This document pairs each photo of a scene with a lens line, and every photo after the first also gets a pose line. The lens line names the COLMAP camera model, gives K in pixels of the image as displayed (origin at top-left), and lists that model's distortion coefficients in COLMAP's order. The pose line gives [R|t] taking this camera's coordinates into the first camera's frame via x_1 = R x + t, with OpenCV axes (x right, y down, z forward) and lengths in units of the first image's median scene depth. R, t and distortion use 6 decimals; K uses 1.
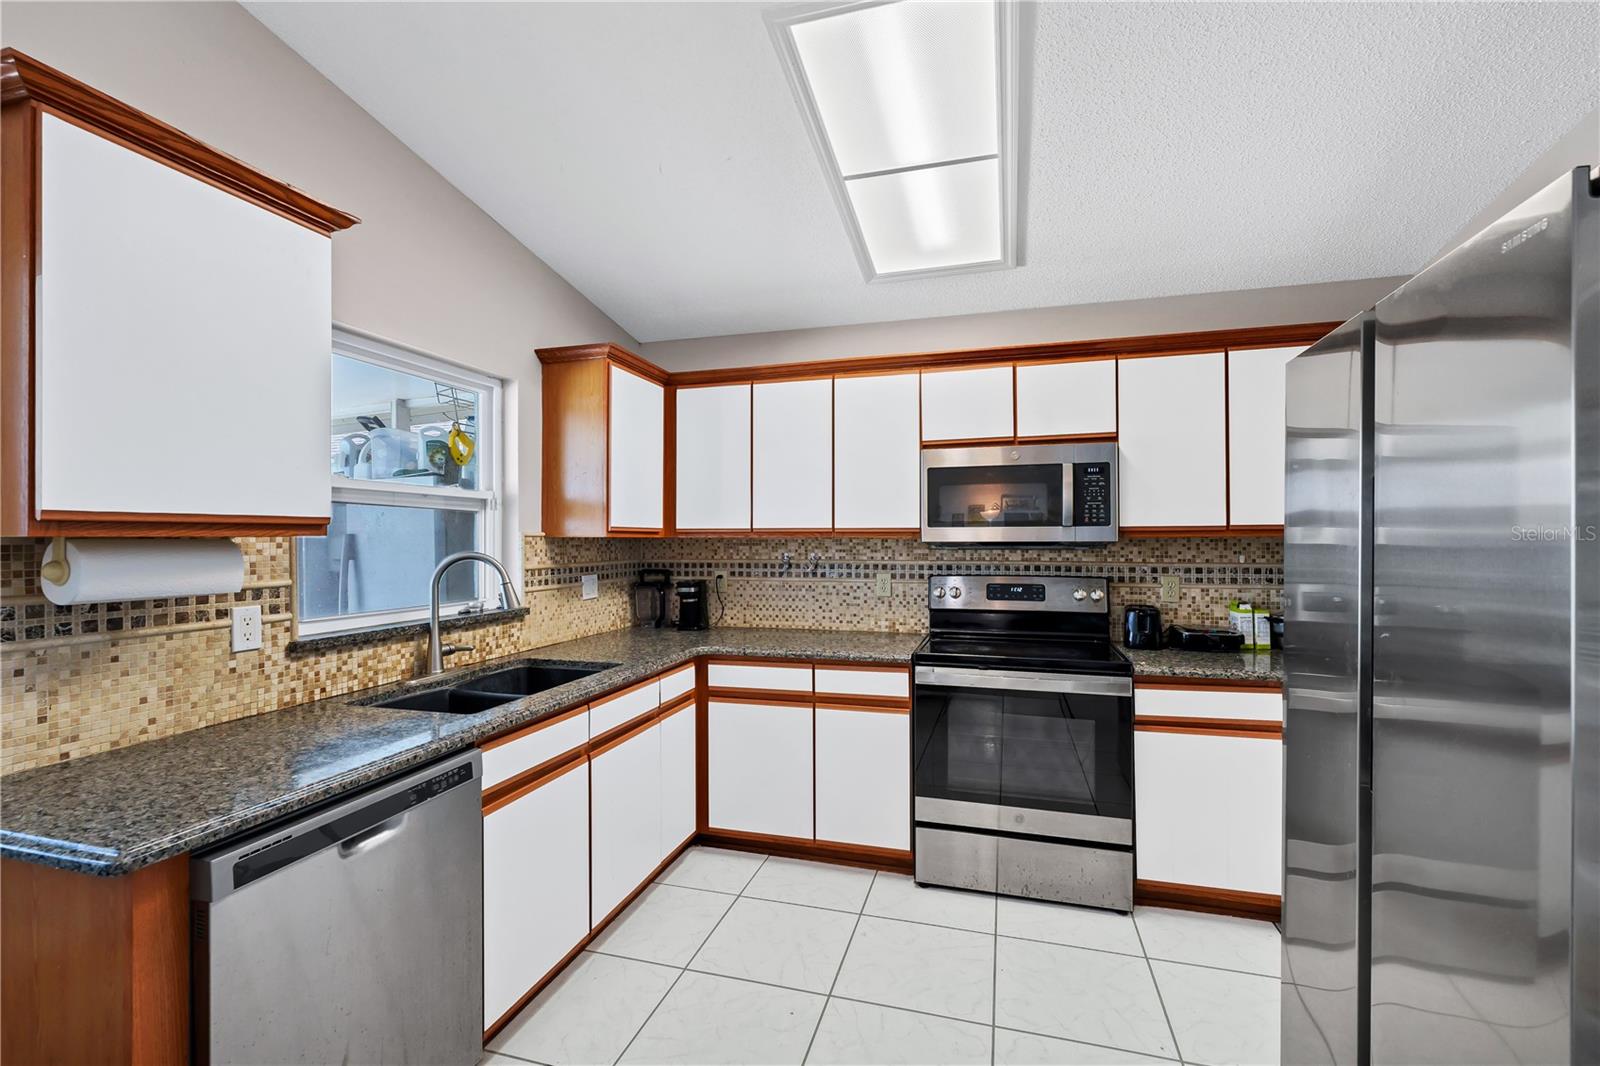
lens RADIAL K [[701.8, 0, 753.8], [0, 701.8, 533.4], [0, 0, 1]] dist [-0.001110, -0.000259]
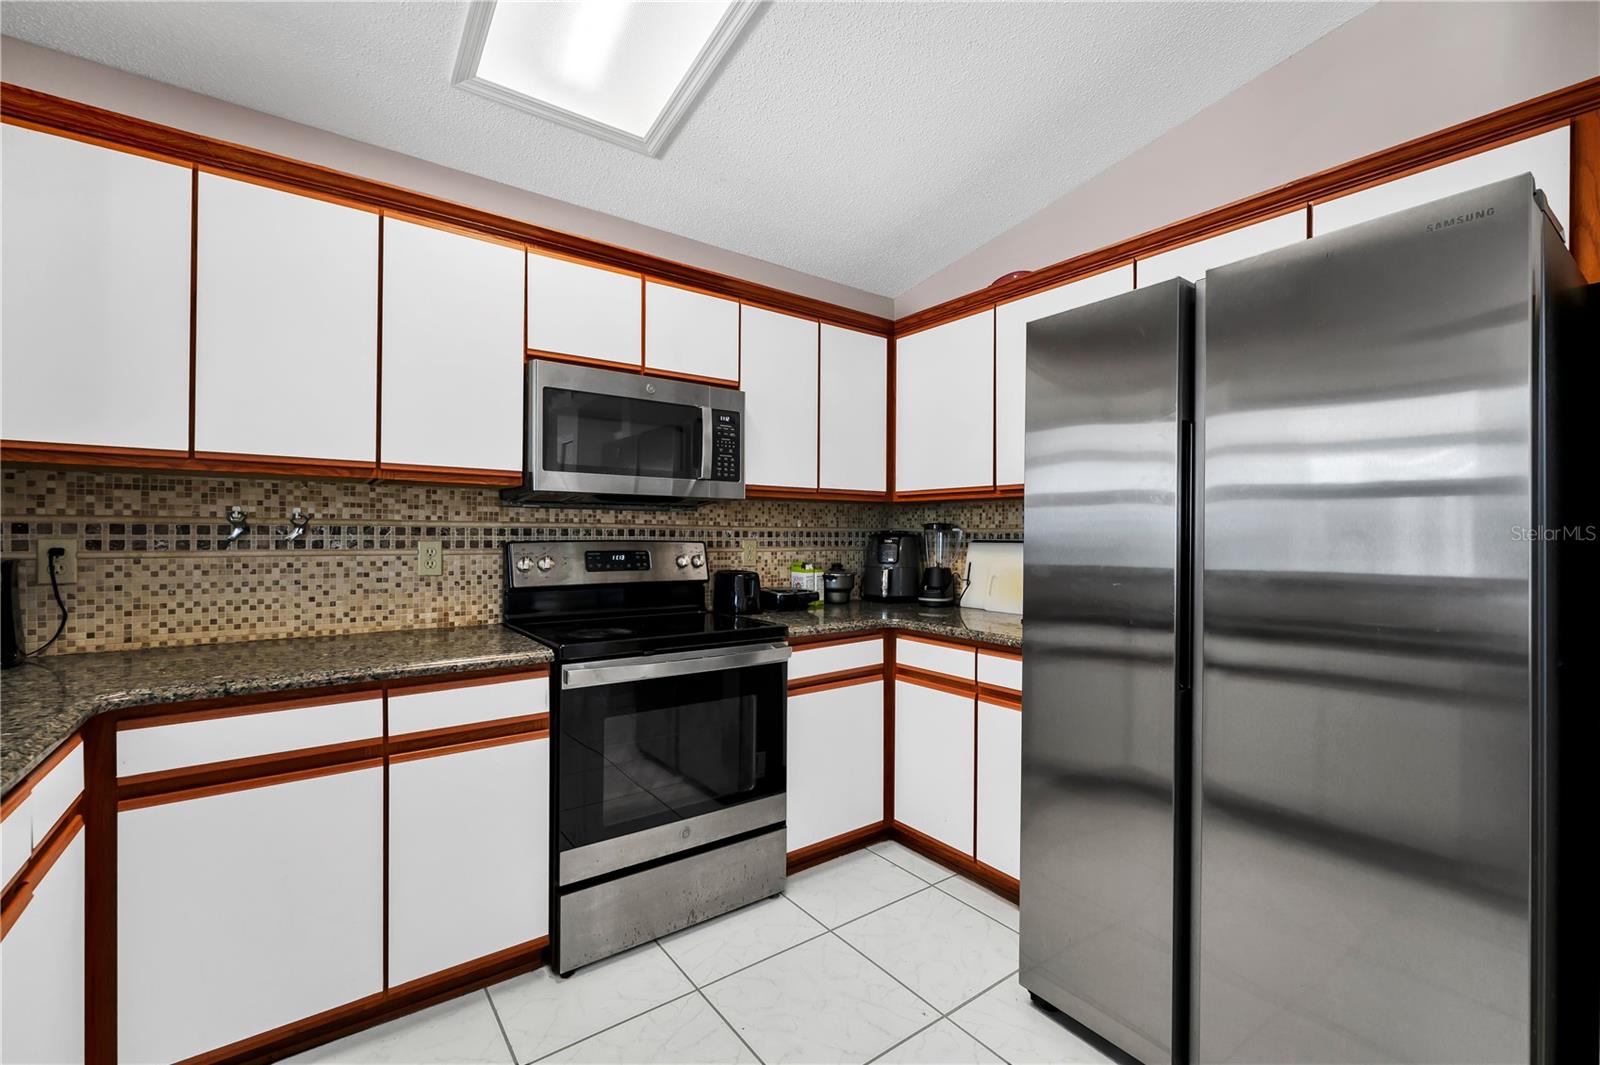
lens RADIAL K [[716.6, 0, 834.4], [0, 716.6, 532.5], [0, 0, 1]] dist [-0.003064, -0.000440]
pose [[0.561767, 0.005924, 0.827274, -0.174887], [-0.014999, 0.999883, 0.003026, 0.044886], [-0.827160, -0.014108, 0.561790, 0.327254]]
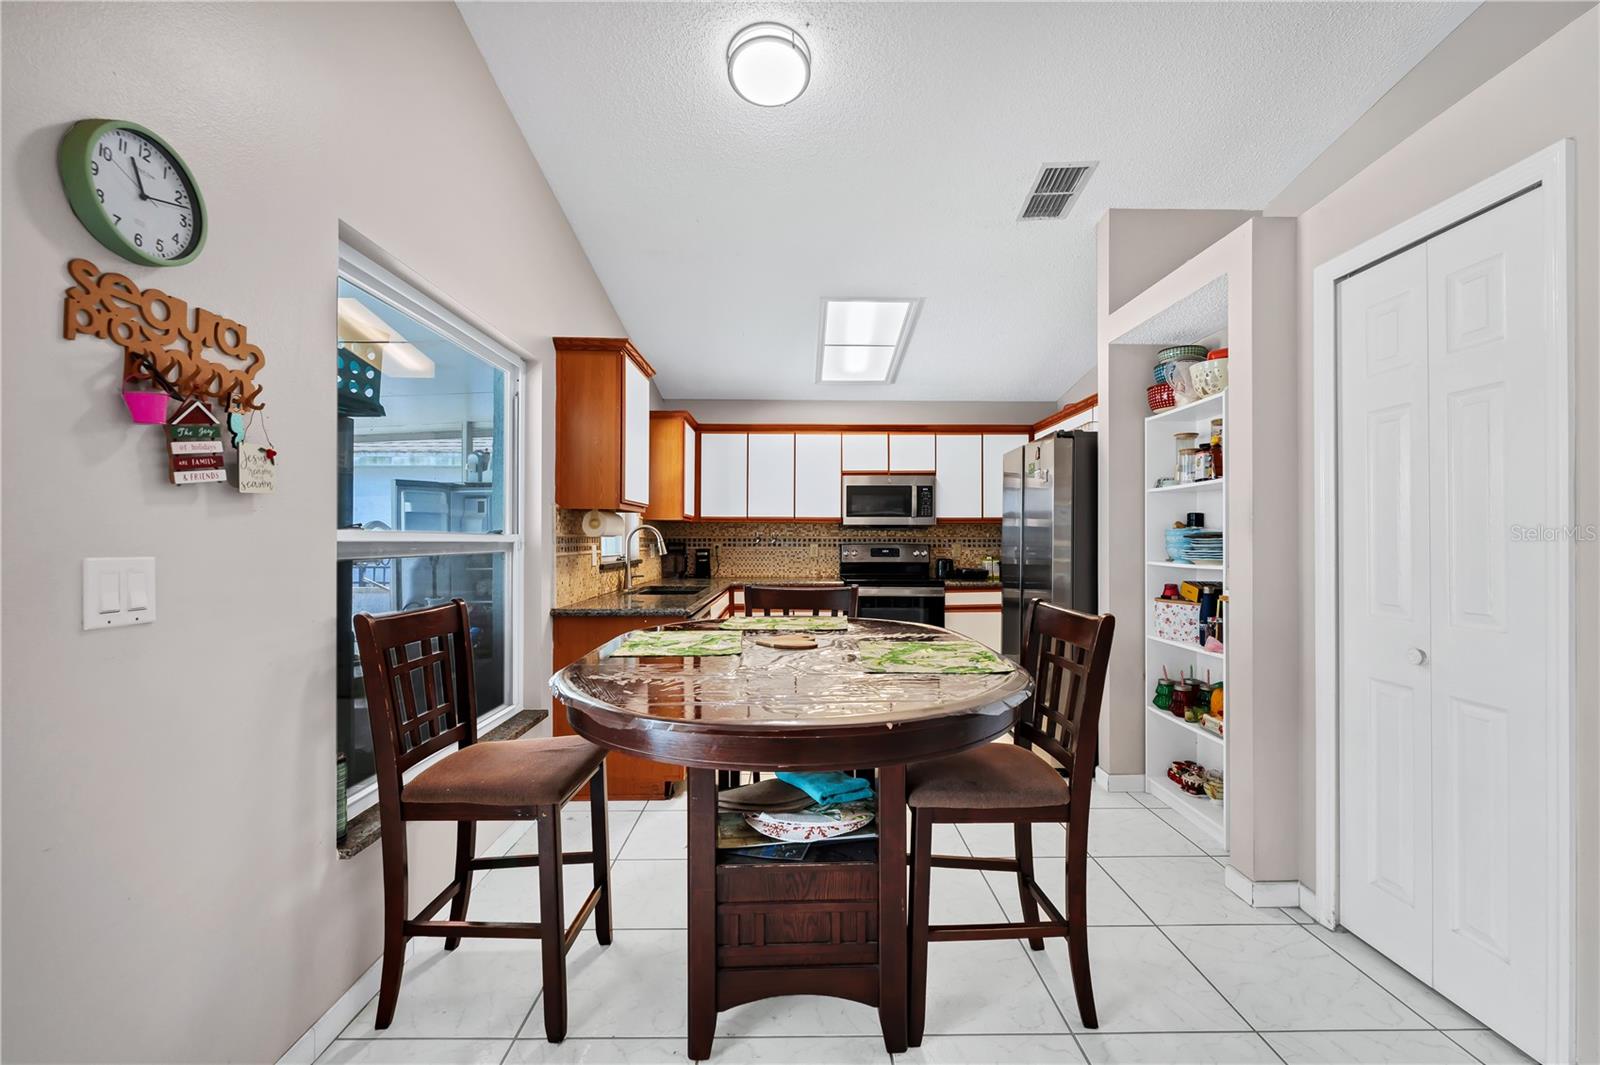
lens RADIAL K [[669.6, 0, 800.0], [0, 669.6, 532.5], [0, 0, 1]] dist [-0.003267, -0.000217]
pose [[0.942722, 0.005572, 0.333533, -0.443144], [-0.005333, 0.999984, -0.001632, 0.034271], [-0.333536, -0.000240, 0.942737, -0.618339]]
